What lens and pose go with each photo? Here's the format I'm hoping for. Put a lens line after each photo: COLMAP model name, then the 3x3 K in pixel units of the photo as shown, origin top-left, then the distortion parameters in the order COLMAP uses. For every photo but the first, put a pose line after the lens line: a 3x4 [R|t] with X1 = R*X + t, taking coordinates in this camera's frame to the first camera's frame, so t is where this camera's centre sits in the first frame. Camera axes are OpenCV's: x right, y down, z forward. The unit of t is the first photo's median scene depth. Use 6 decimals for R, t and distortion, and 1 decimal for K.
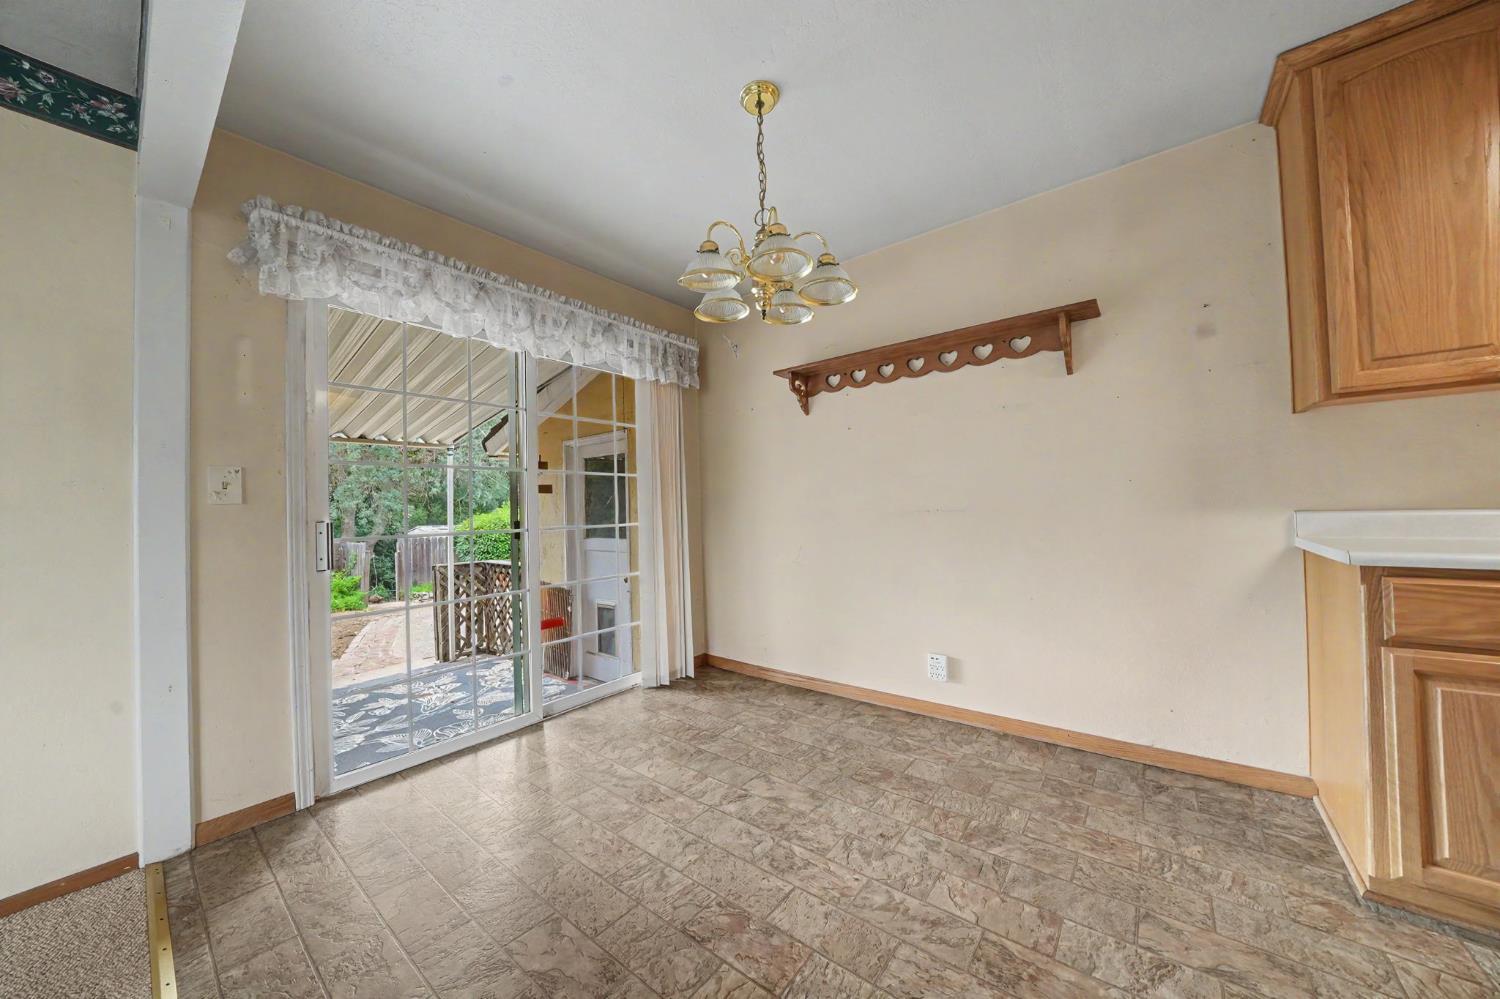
lens RADIAL K [[520.1, 0, 742.8], [0, 520.1, 497.6], [0, 0, 1]] dist [-0.027681, 0.004500]
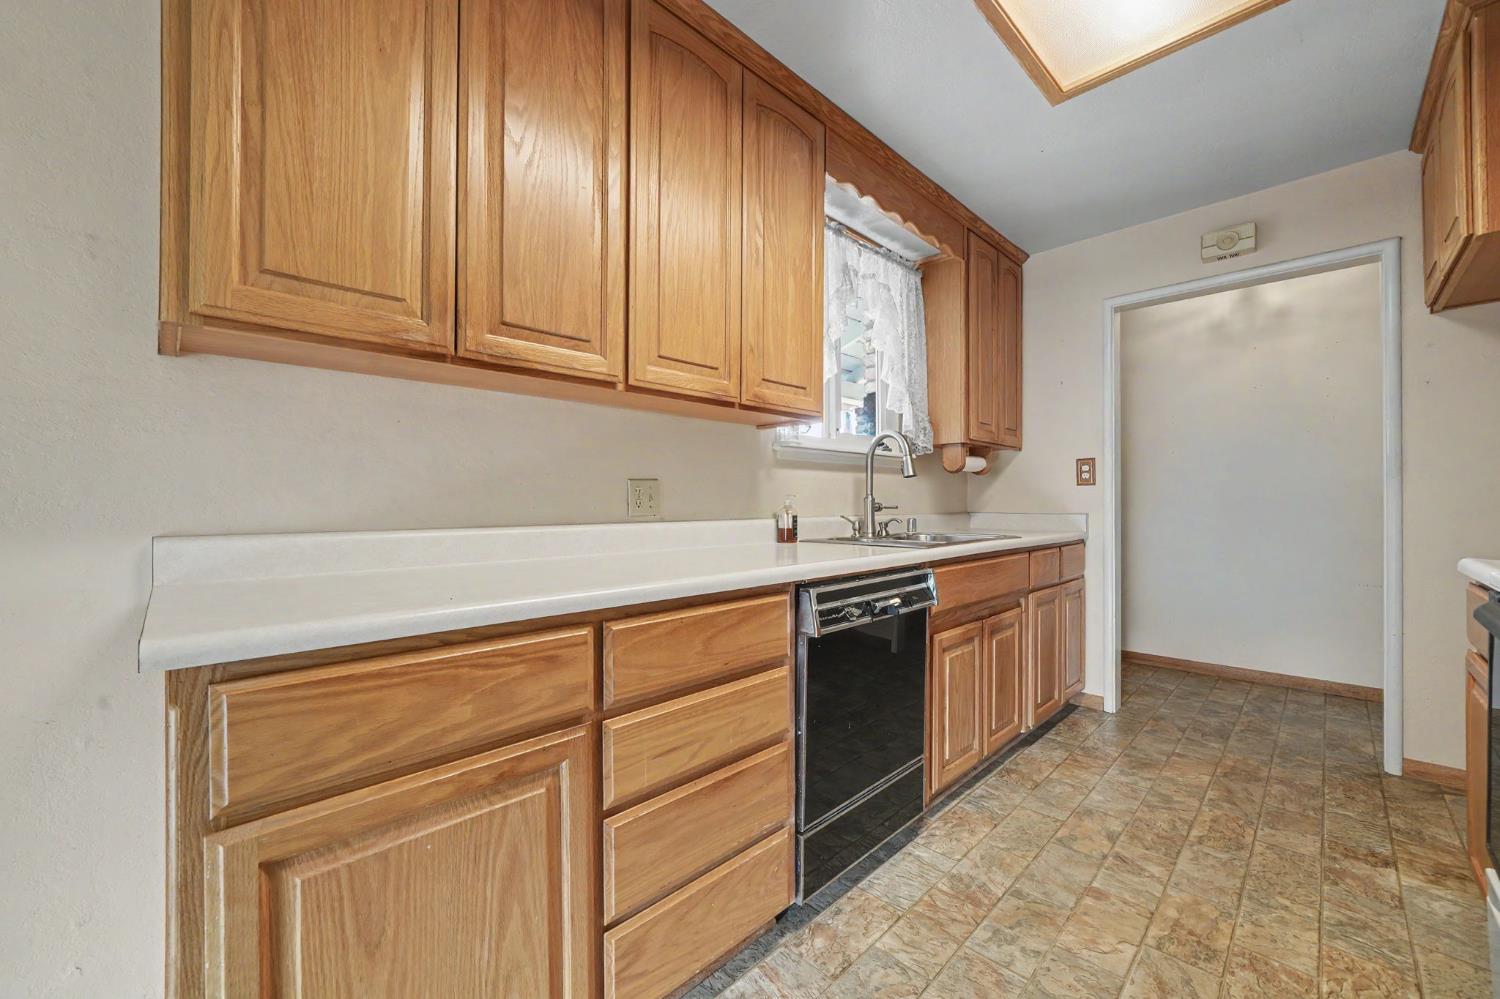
lens RADIAL K [[589.8, 0, 750.8], [0, 589.8, 501.8], [0, 0, 1]] dist [-0.001756, 0.000060]
pose [[0.104517, 0.028066, 0.994127, 0.527763], [-0.020773, 0.999445, -0.026032, -0.006136], [-0.994306, -0.017930, 0.105042, 0.303136]]
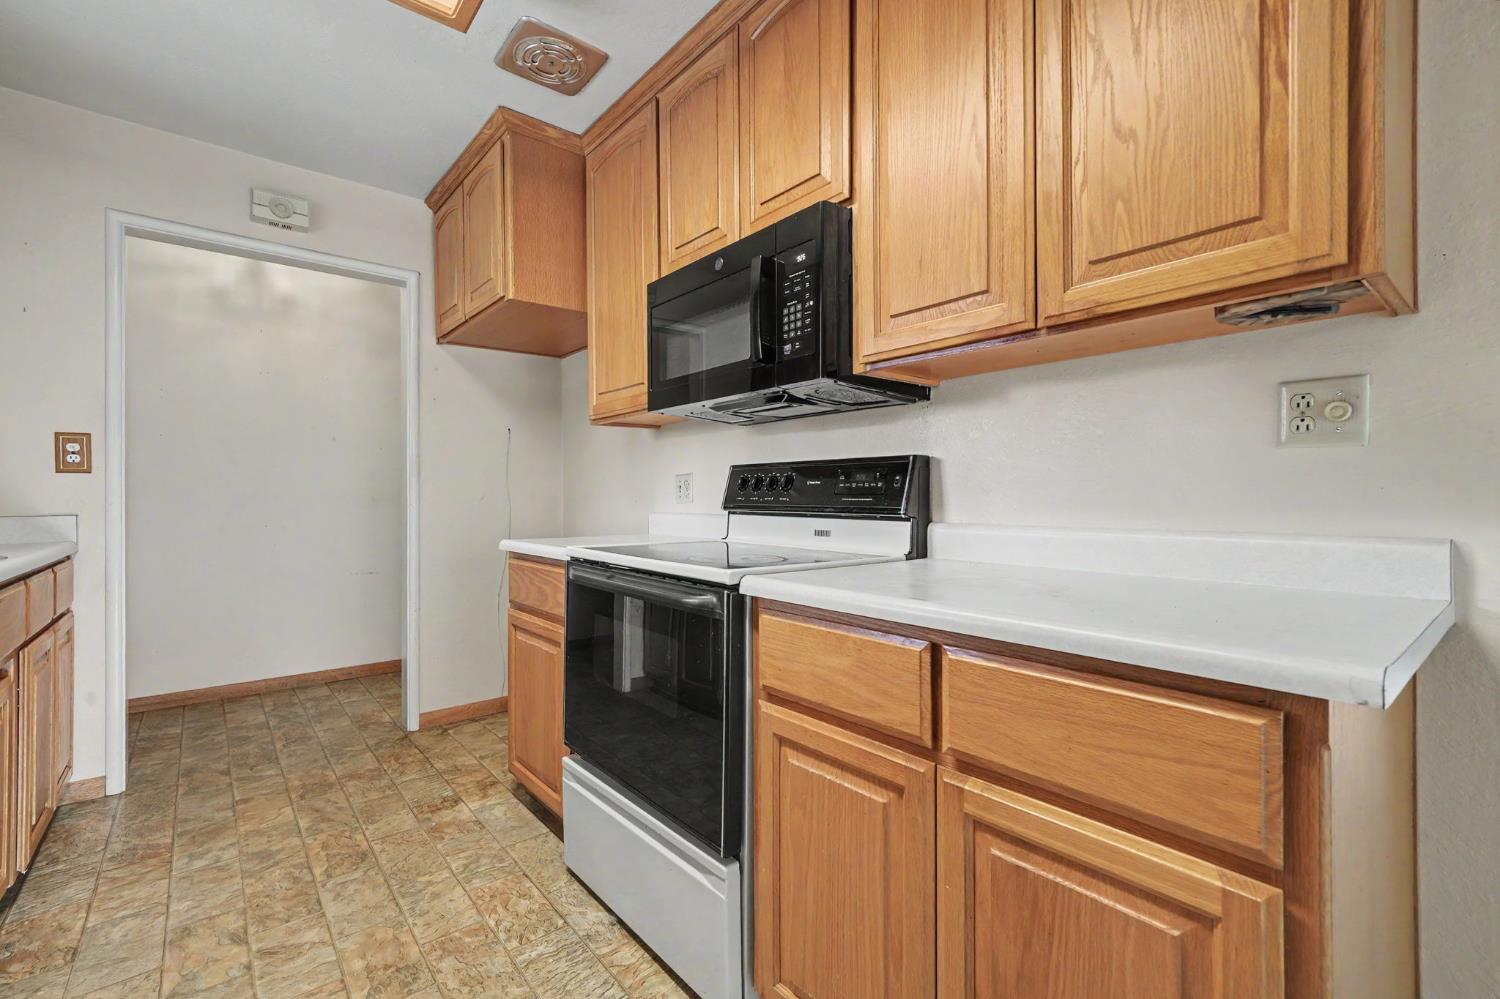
lens RADIAL K [[653.8, 0, 745.6], [0, 653.8, 497.1], [0, 0, 1]] dist [0.002778, 0.000654]
pose [[-0.979403, 0.028038, 0.199958, 0.778793], [0.023950, 0.999452, -0.022836, -0.010379], [-0.200489, -0.017577, -0.979538, 0.499375]]
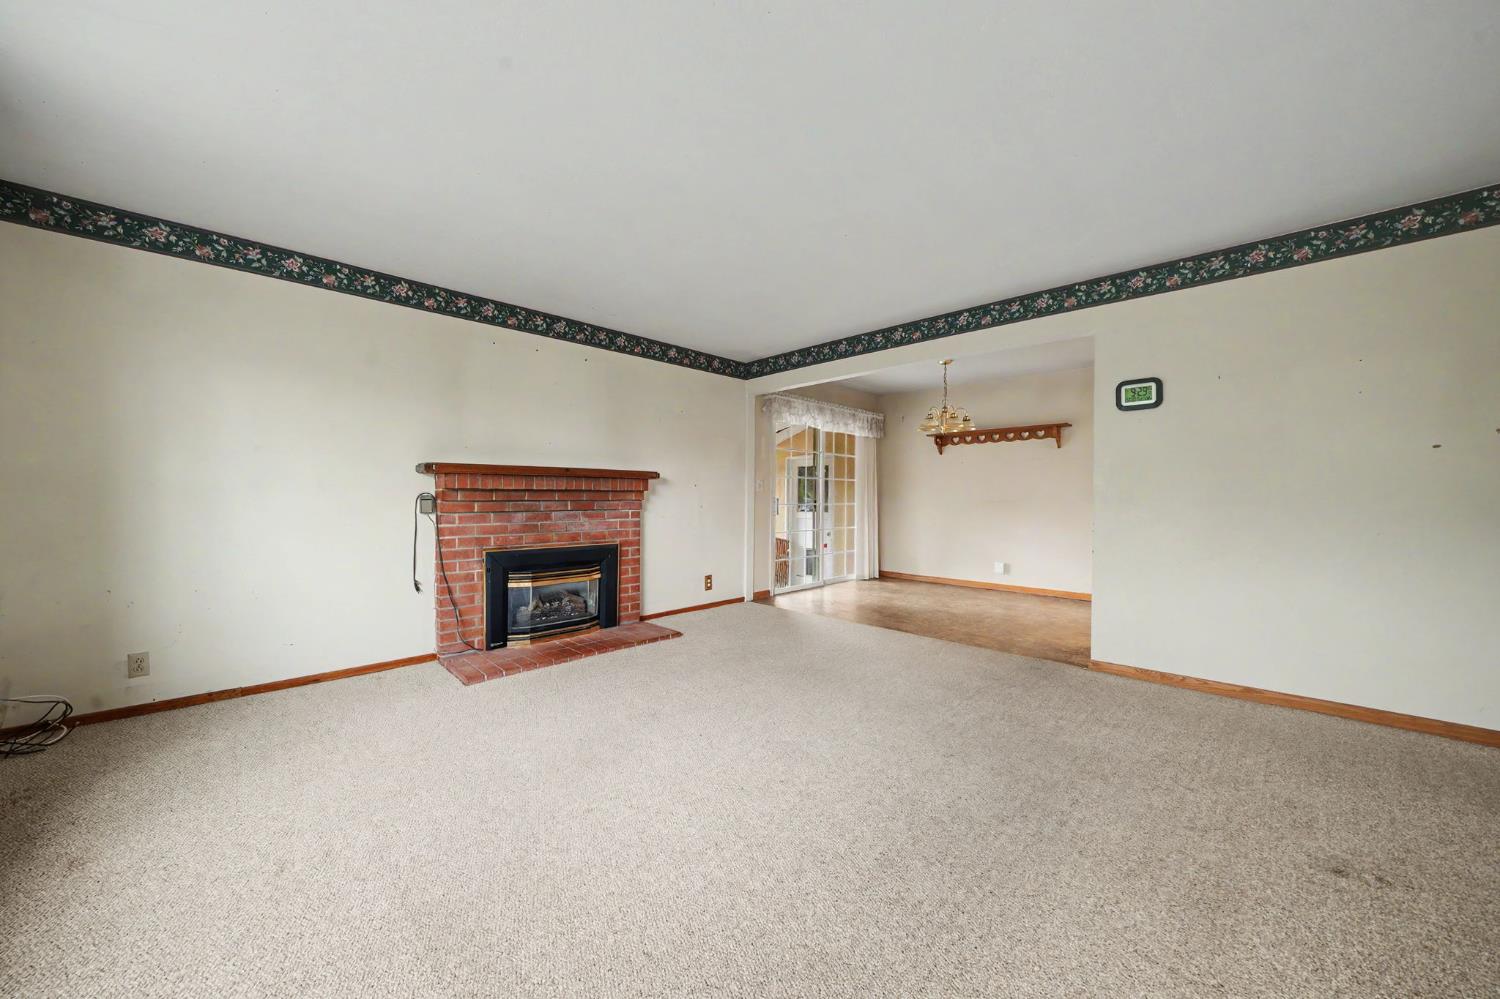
lens RADIAL K [[533.3, 0, 744.9], [0, 533.3, 502.2], [0, 0, 1]] dist [-0.015850, 0.000026]
pose [[0.993609, 0.028790, -0.109142, -0.712982], [-0.025332, 0.999136, 0.032945, -0.026200], [0.109996, -0.029969, 0.993480, -2.088645]]
